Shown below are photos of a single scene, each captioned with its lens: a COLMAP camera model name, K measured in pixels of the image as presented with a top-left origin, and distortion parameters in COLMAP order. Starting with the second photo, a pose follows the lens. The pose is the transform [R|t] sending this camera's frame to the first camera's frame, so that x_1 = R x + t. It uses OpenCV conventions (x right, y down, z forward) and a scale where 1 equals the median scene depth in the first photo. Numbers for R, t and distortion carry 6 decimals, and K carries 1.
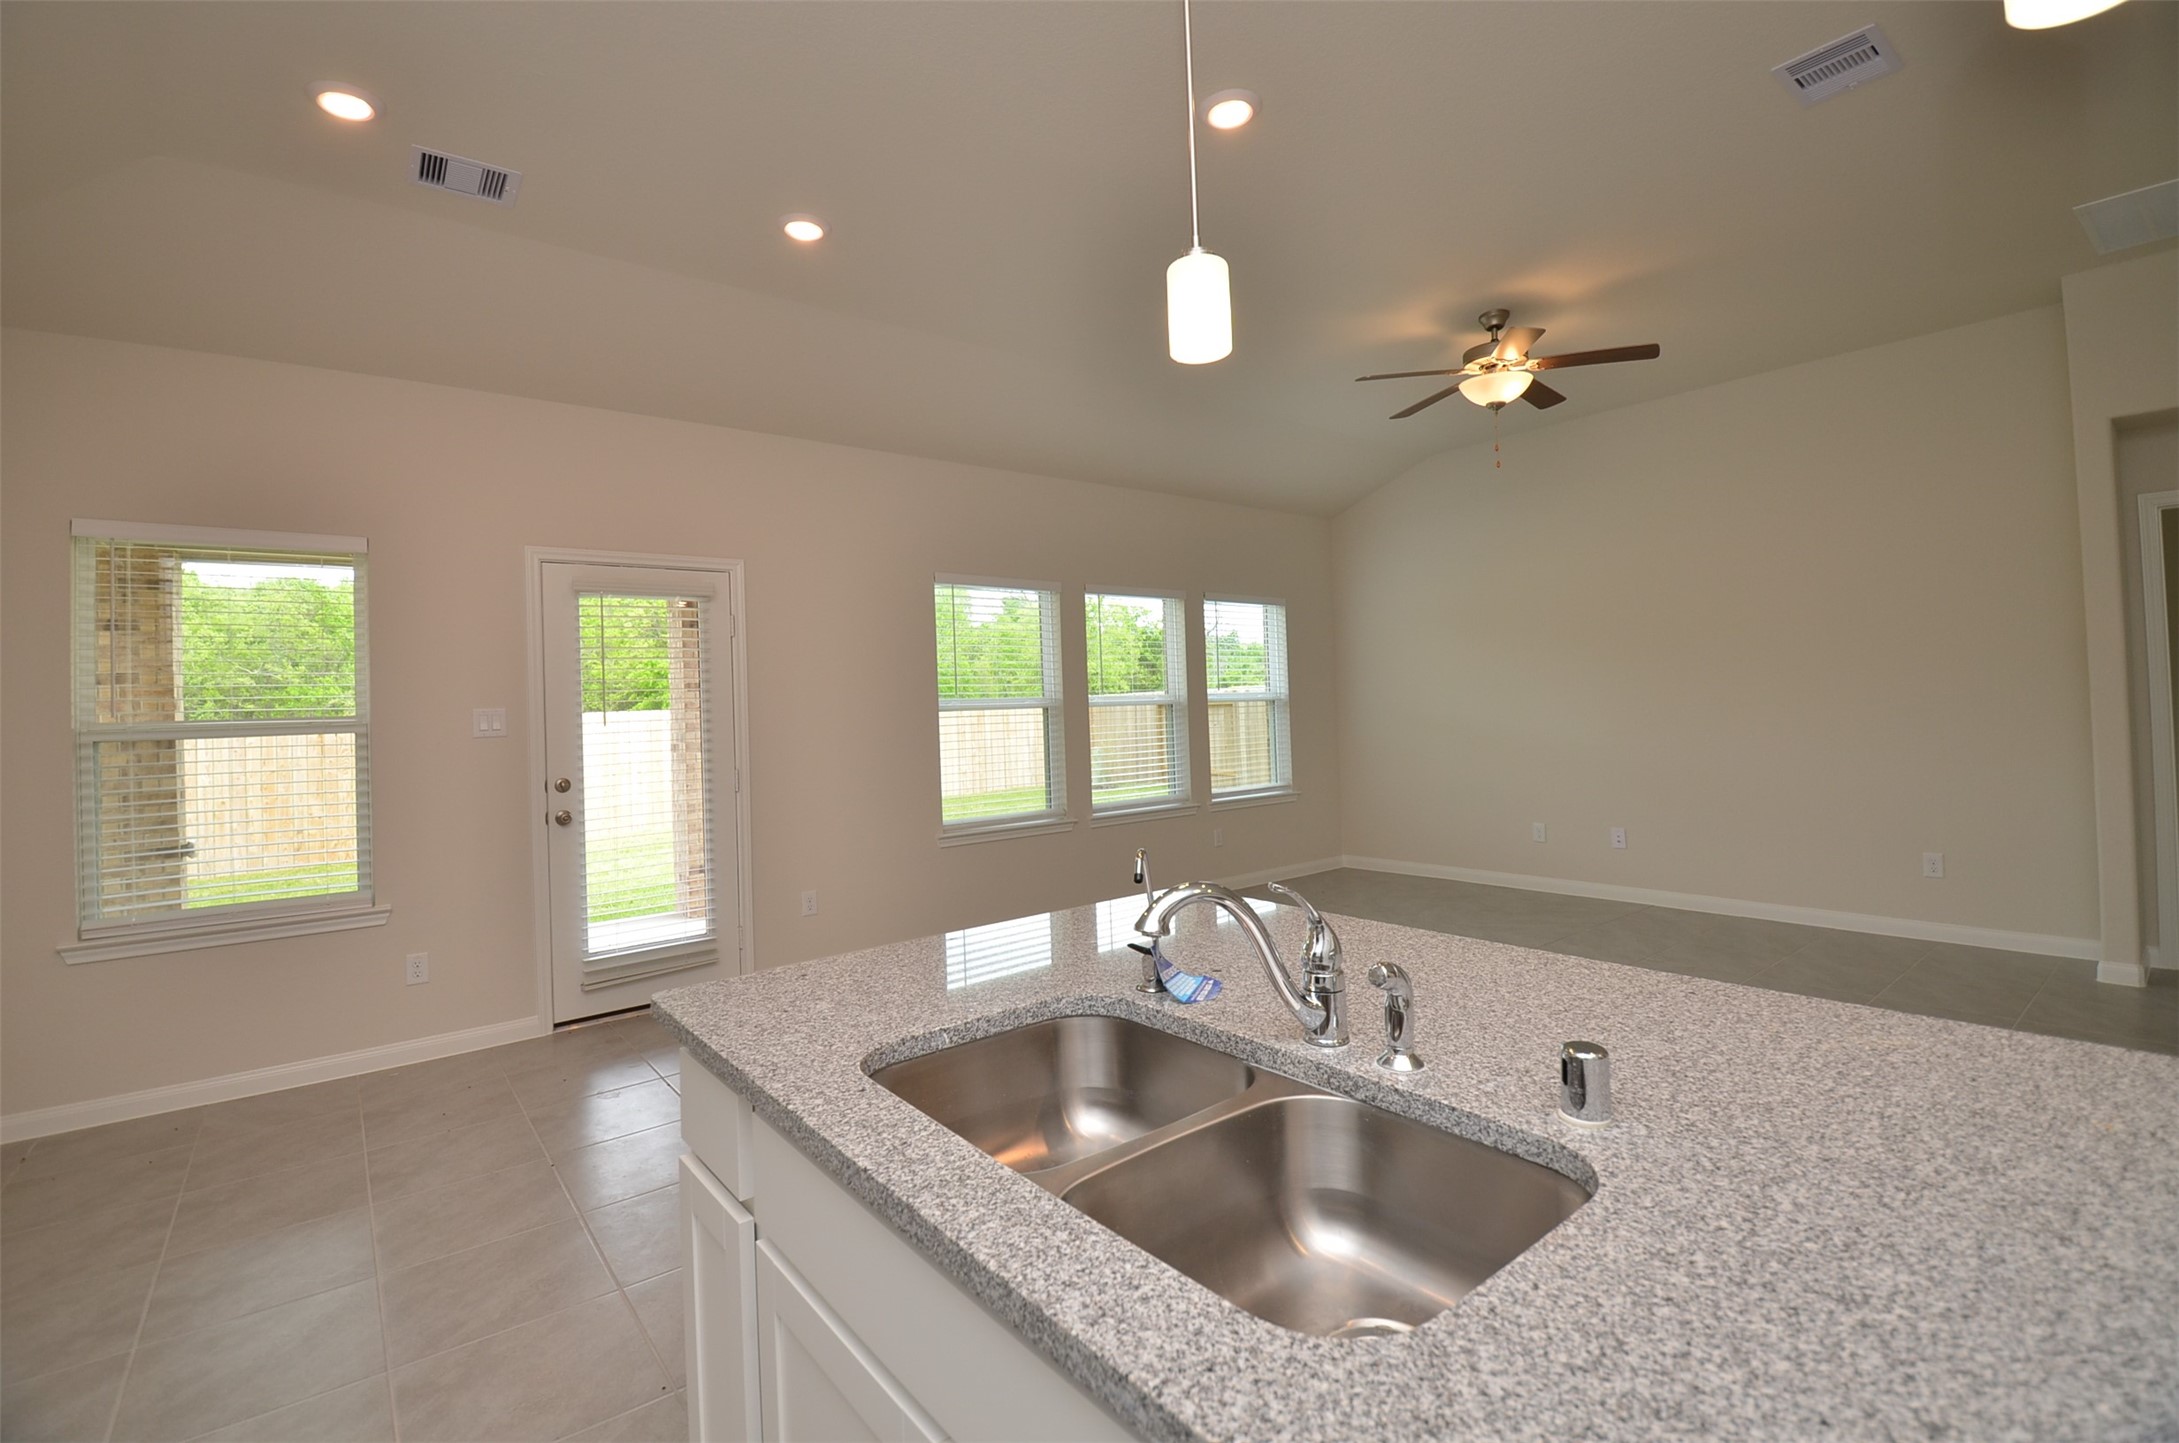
lens RADIAL K [[963.7, 0, 1074.9], [0, 963.7, 703.4], [0, 0, 1]] dist [-0.002140, -0.014435]
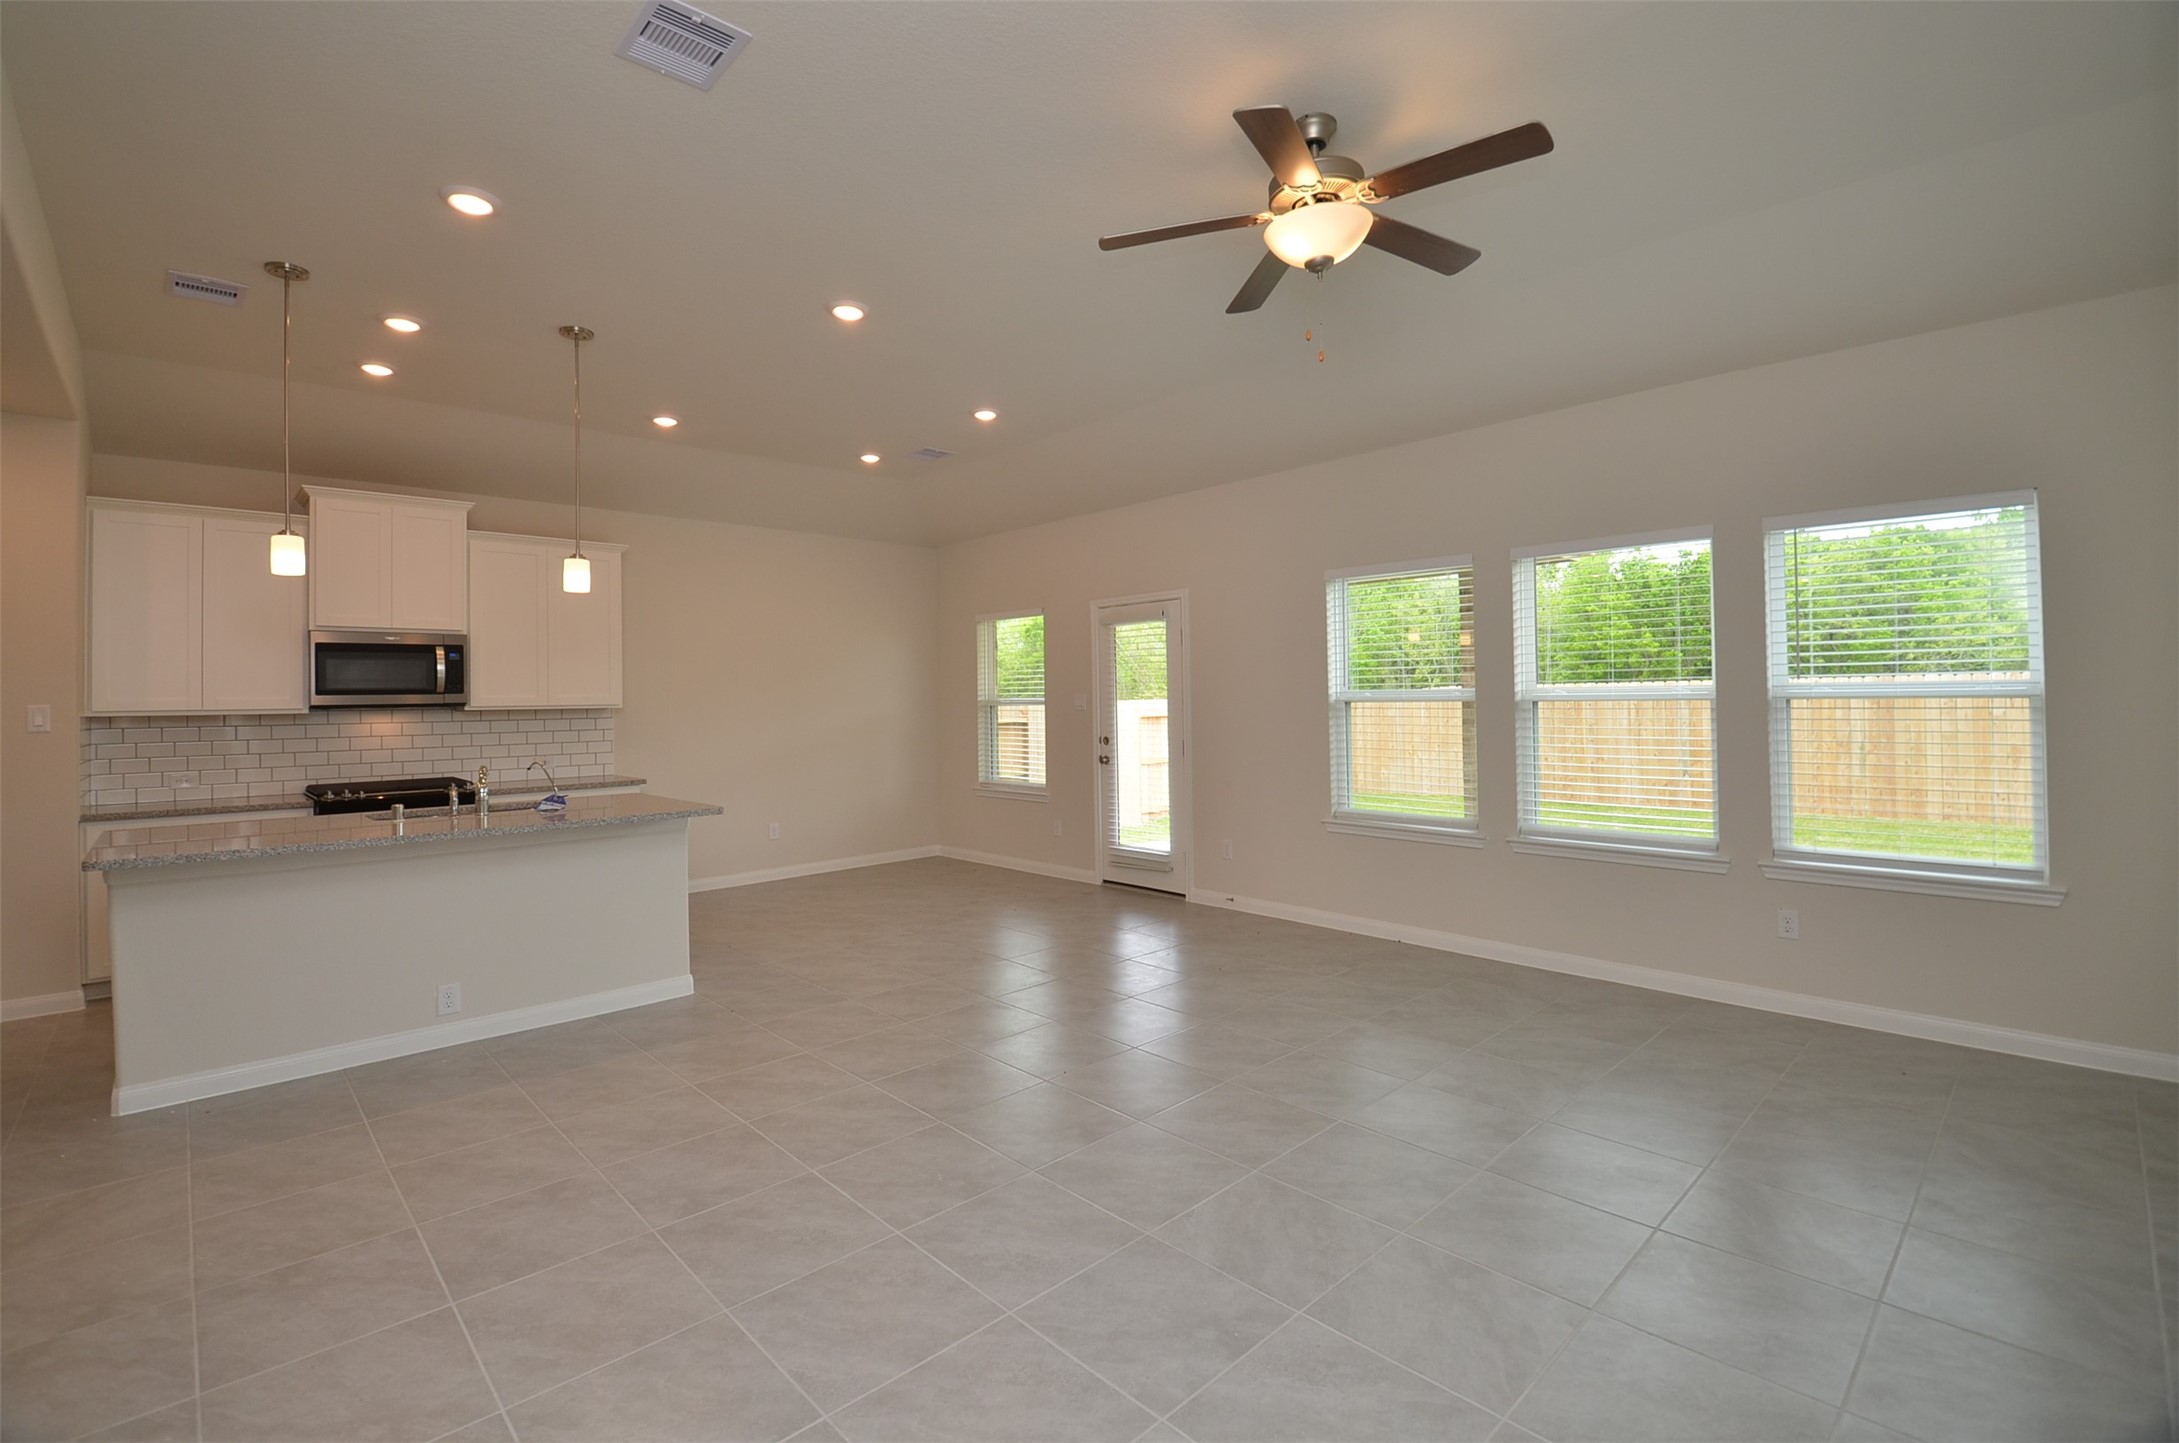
lens RADIAL K [[963.7, 0, 1079.7], [0, 963.7, 684.5], [0, 0, 1]] dist [-0.002140, -0.014435]
pose [[0.092818, 0.020222, -0.995478, 0.960092], [0.014731, 0.999656, 0.021680, -0.041282], [0.995574, -0.016676, 0.092488, 0.685002]]
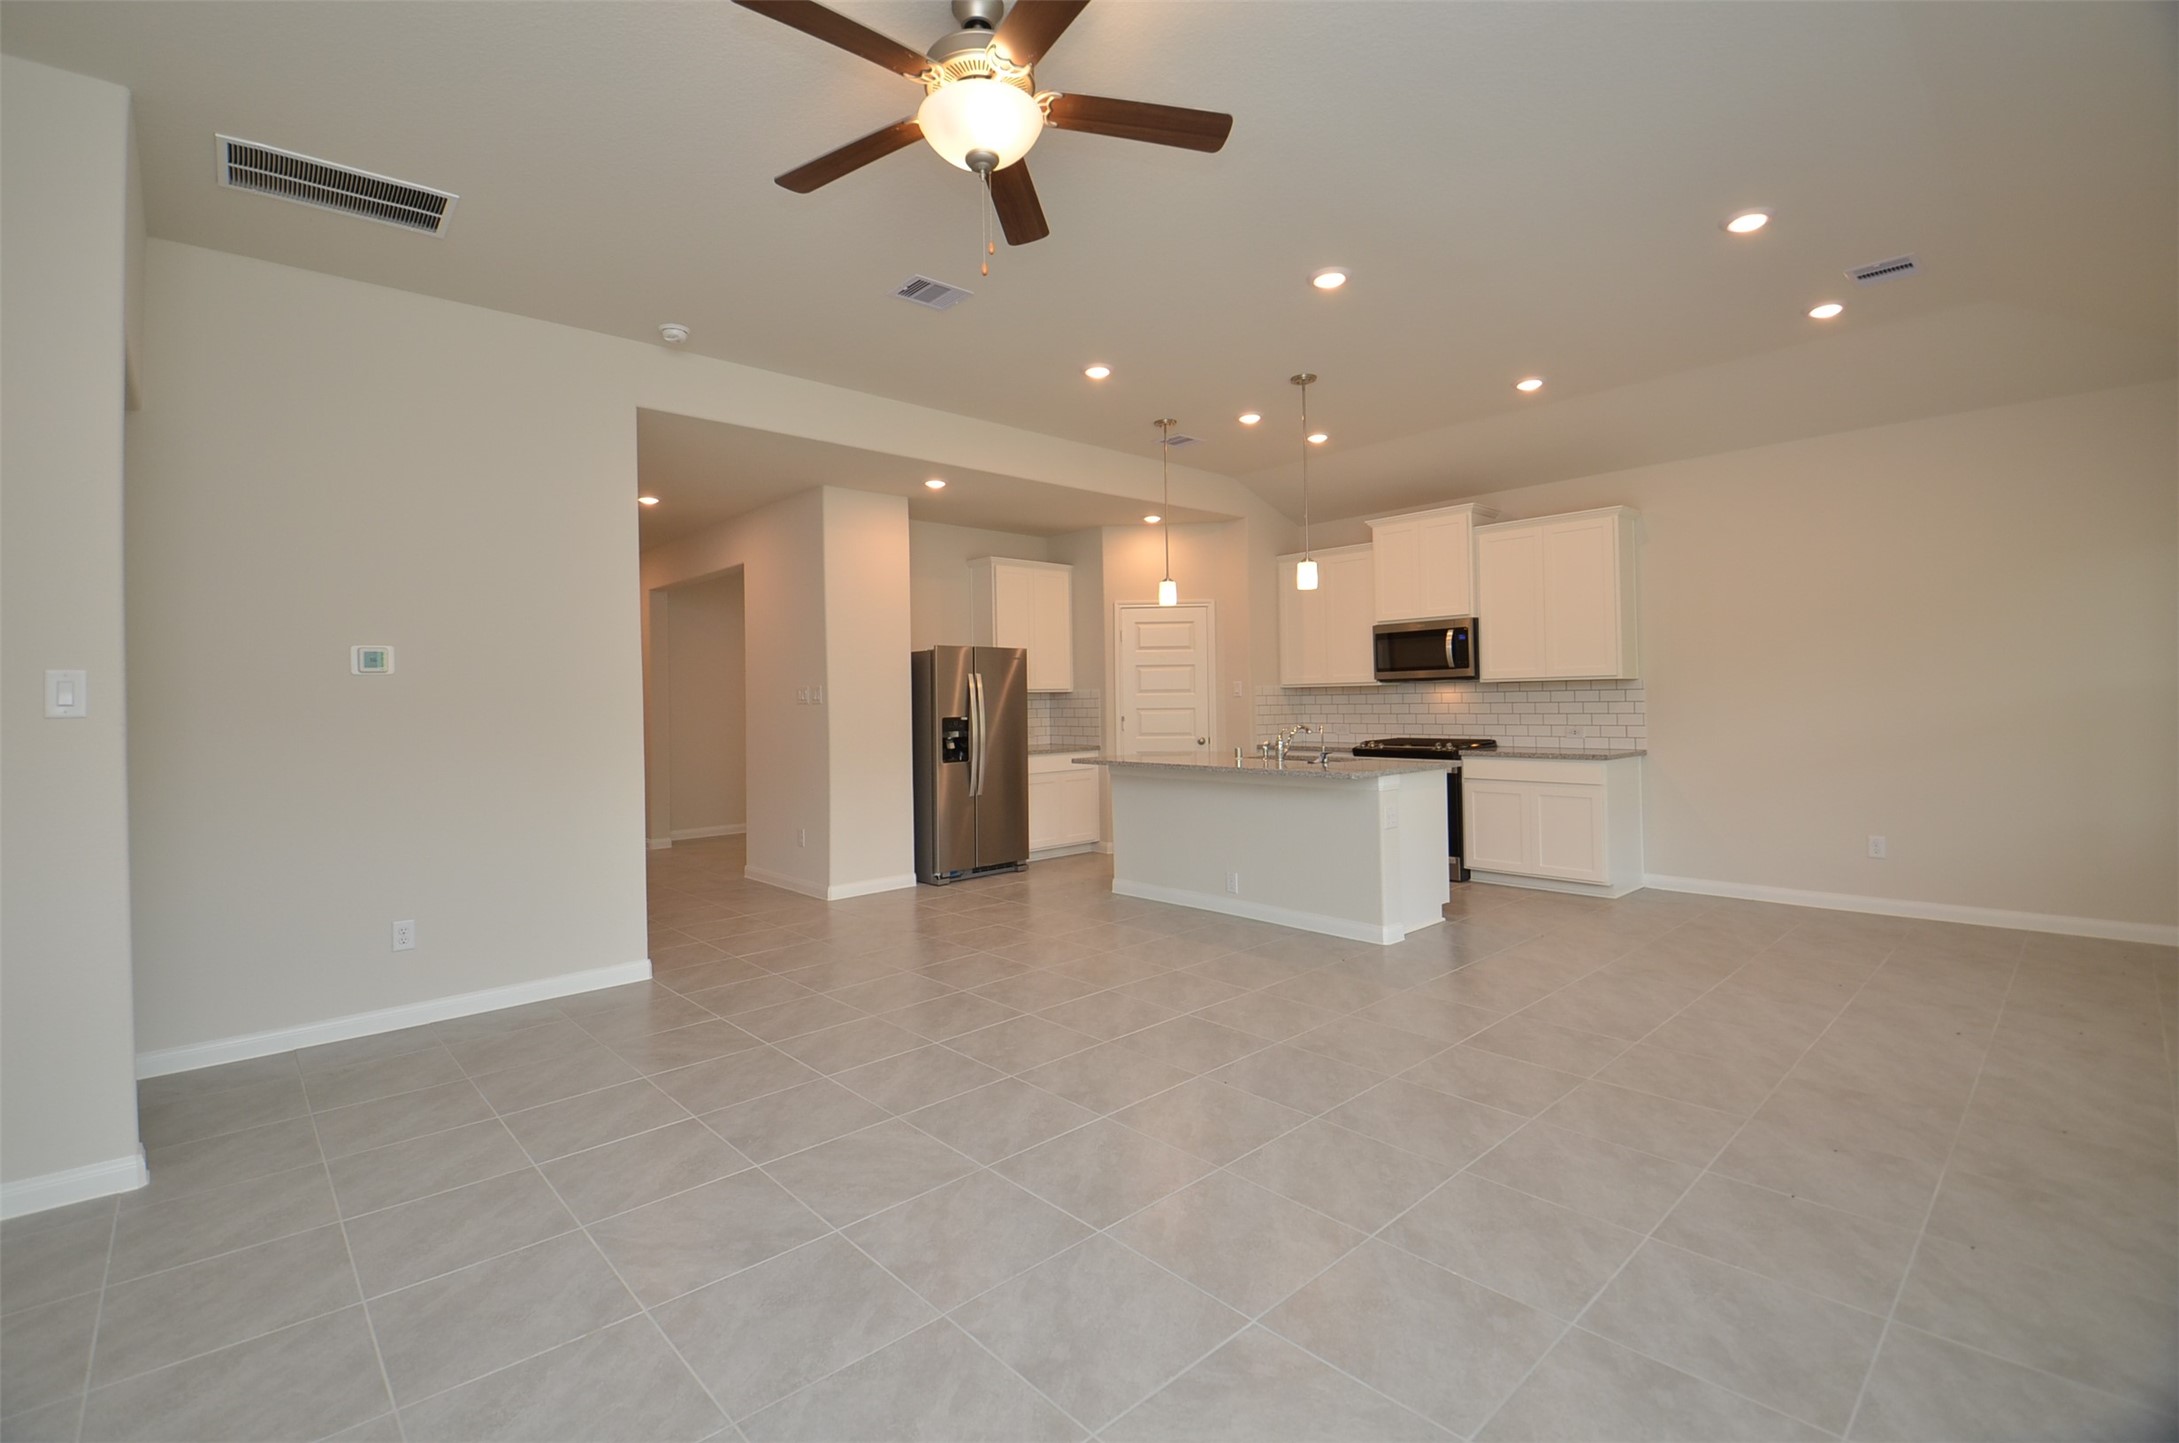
lens RADIAL K [[963.7, 0, 1069.2], [0, 963.7, 688.2], [0, 0, 1]] dist [-0.002140, -0.014435]
pose [[-0.995910, 0.053913, -0.072499, 0.398381], [0.054939, 0.998415, -0.012232, -0.002079], [0.071725, -0.016165, -0.997293, 1.372839]]
